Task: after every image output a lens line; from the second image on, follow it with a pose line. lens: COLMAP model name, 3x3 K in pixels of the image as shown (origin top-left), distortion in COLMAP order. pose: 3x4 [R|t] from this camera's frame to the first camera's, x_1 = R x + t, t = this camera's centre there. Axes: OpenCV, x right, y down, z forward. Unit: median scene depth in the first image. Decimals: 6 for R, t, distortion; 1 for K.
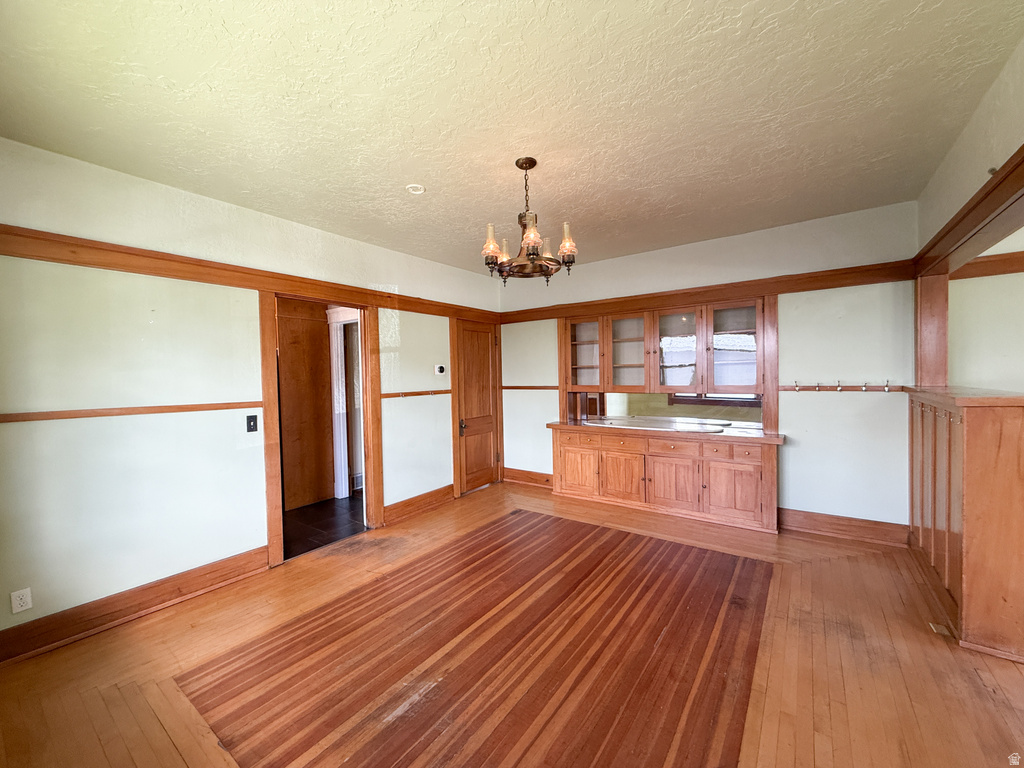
lens RADIAL K [[403.1, 0, 512.0], [0, 403.1, 384.0], [0, 0, 1]] dist [0.001877, 0.000345]
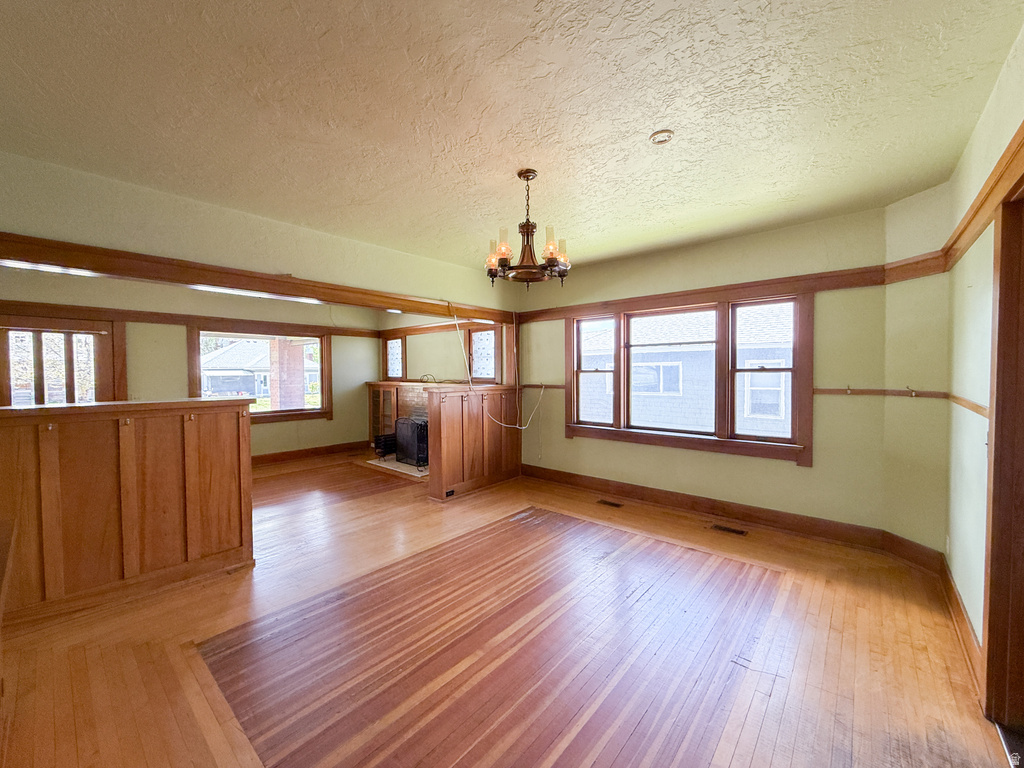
lens RADIAL K [[403.1, 0, 512.0], [0, 403.1, 384.0], [0, 0, 1]] dist [0.001877, 0.000345]
pose [[-0.995587, 0.030257, 0.088828, -0.002210], [0.034610, 0.998253, 0.047882, -0.050917], [-0.087224, 0.050745, -0.994895, 2.076733]]
